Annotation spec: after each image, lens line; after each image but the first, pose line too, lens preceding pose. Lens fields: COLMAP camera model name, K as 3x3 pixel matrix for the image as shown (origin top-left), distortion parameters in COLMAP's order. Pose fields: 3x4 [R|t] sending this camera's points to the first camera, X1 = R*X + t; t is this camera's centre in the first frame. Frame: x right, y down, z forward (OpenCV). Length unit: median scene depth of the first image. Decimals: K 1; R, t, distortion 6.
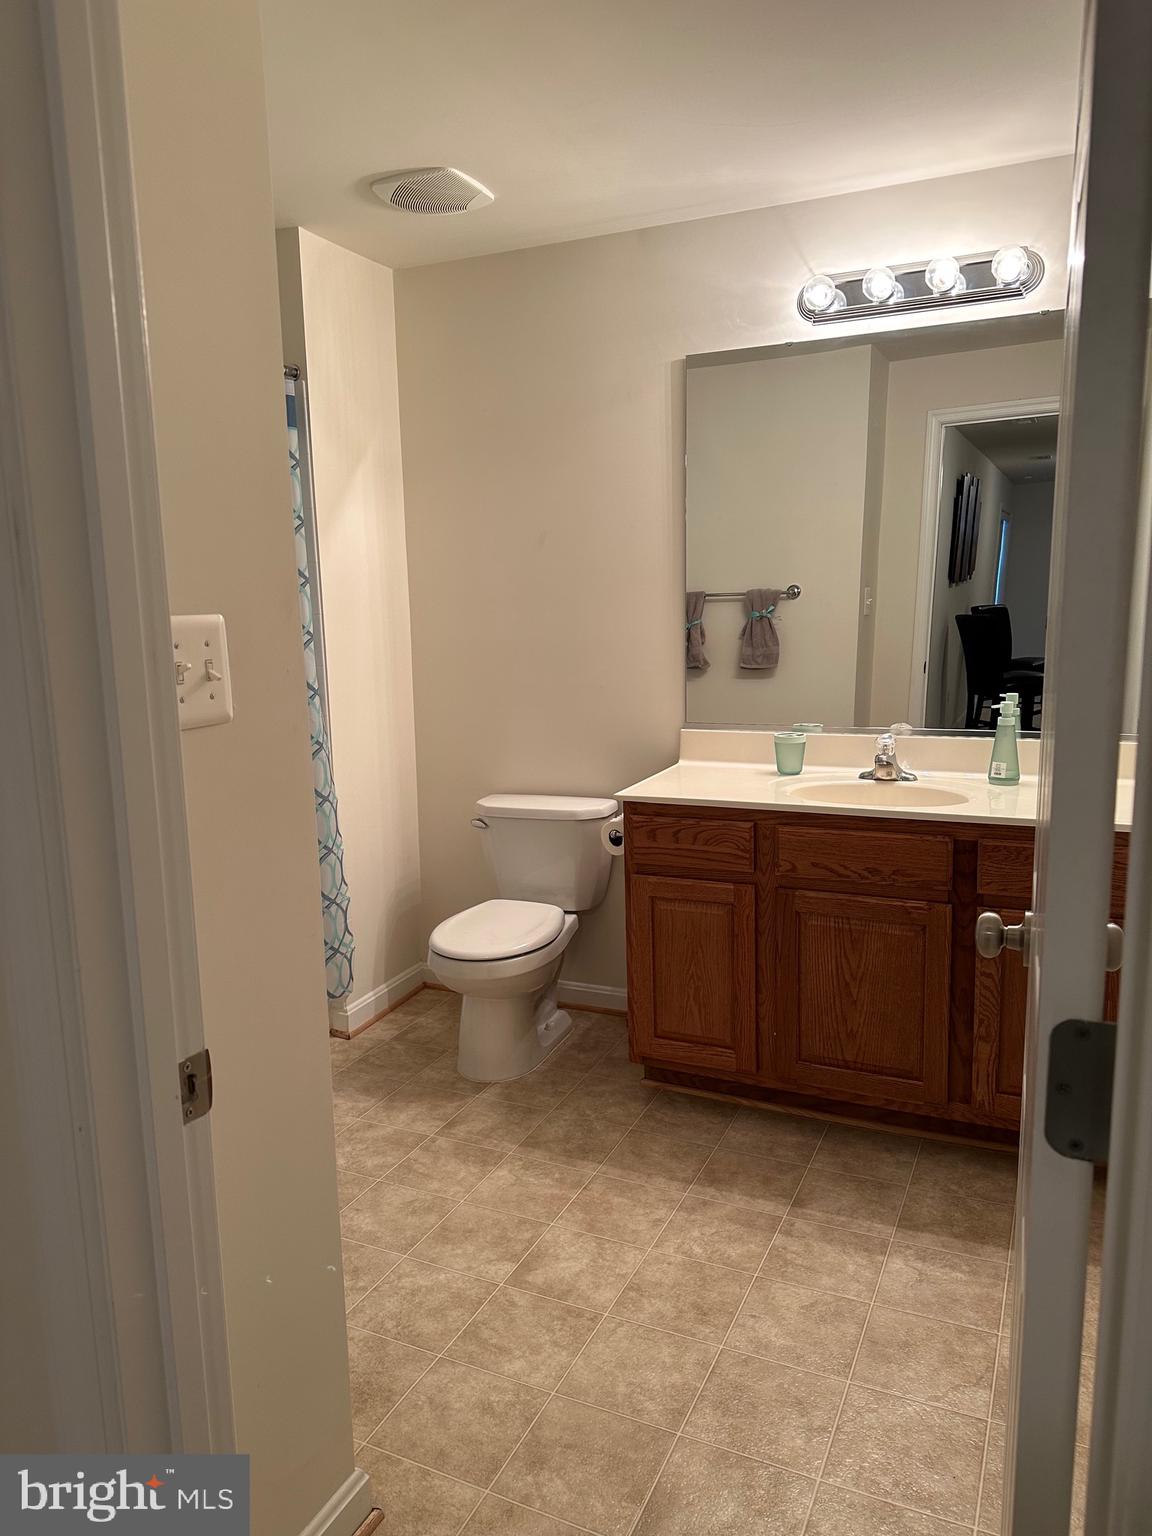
lens RADIAL K [[1069.0, 0, 576.0], [0, 1069.0, 768.0], [0, 0, 1]] dist [0.002378, -0.000941]
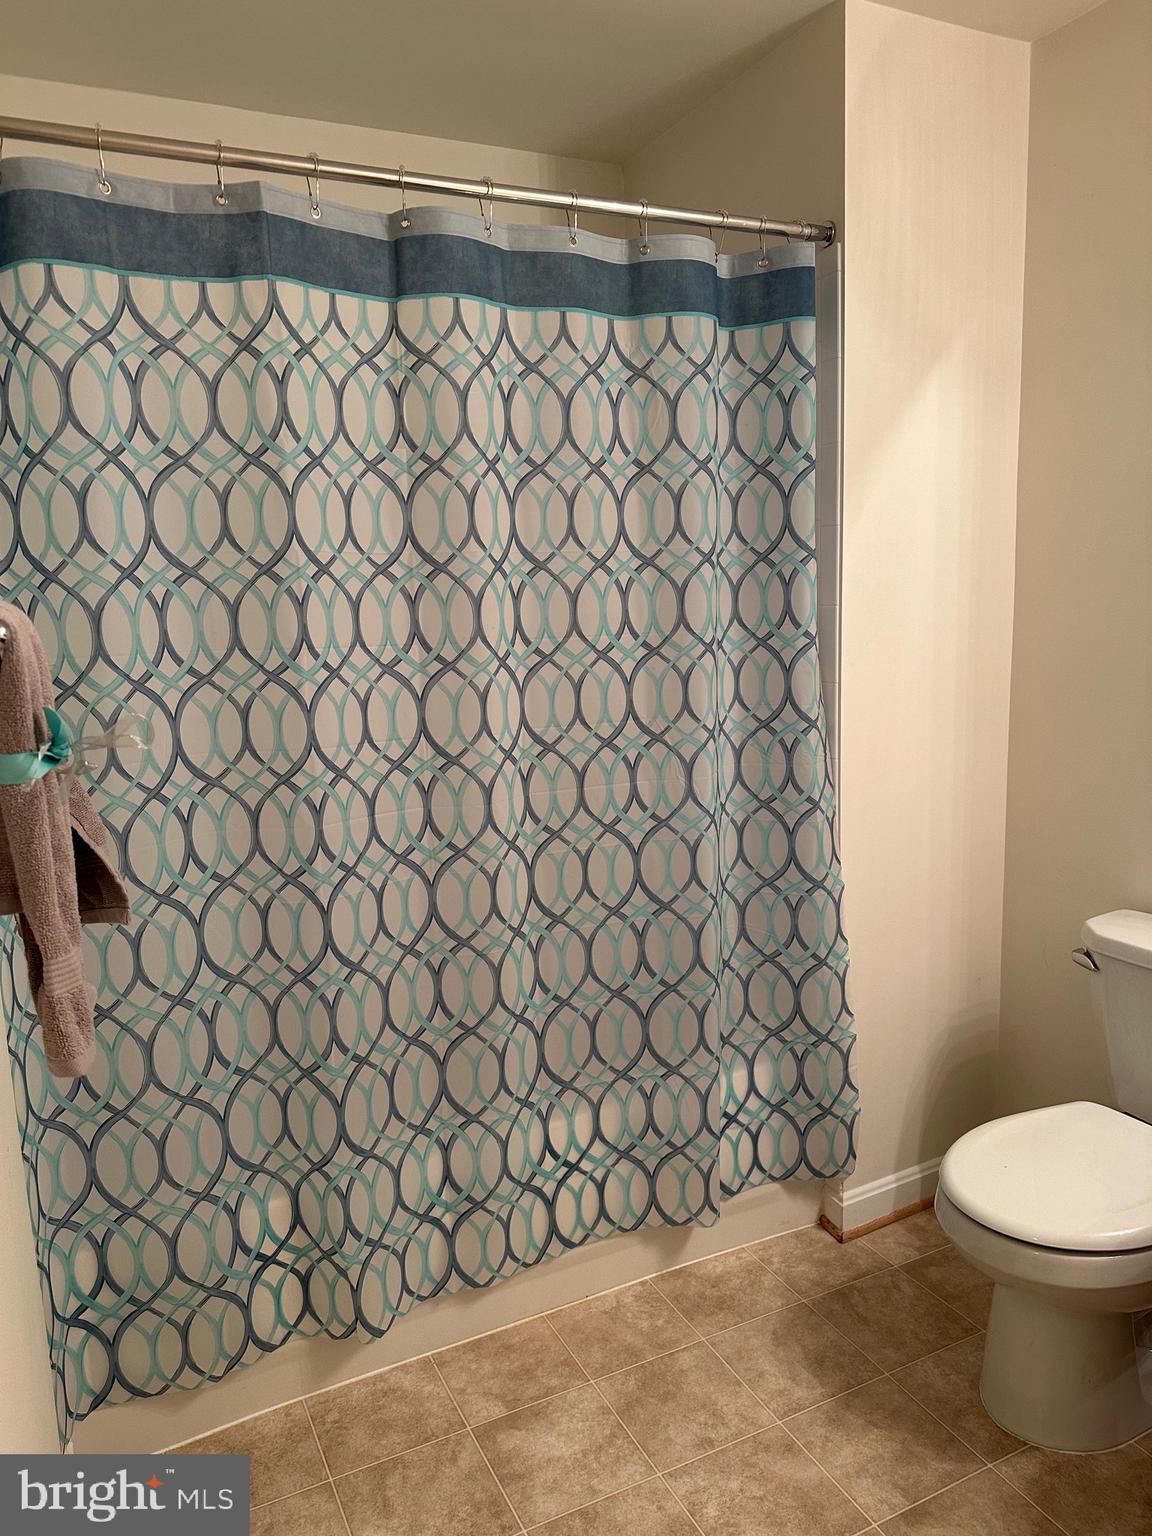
lens RADIAL K [[1088.1, 0, 576.0], [0, 1088.1, 768.0], [0, 0, 1]] dist [0.008351, -0.005507]
pose [[0.784805, 0.089103, -0.613304, 0.048326], [-0.084255, 0.995762, 0.036853, -0.051556], [0.613988, 0.022752, 0.788987, 0.363871]]
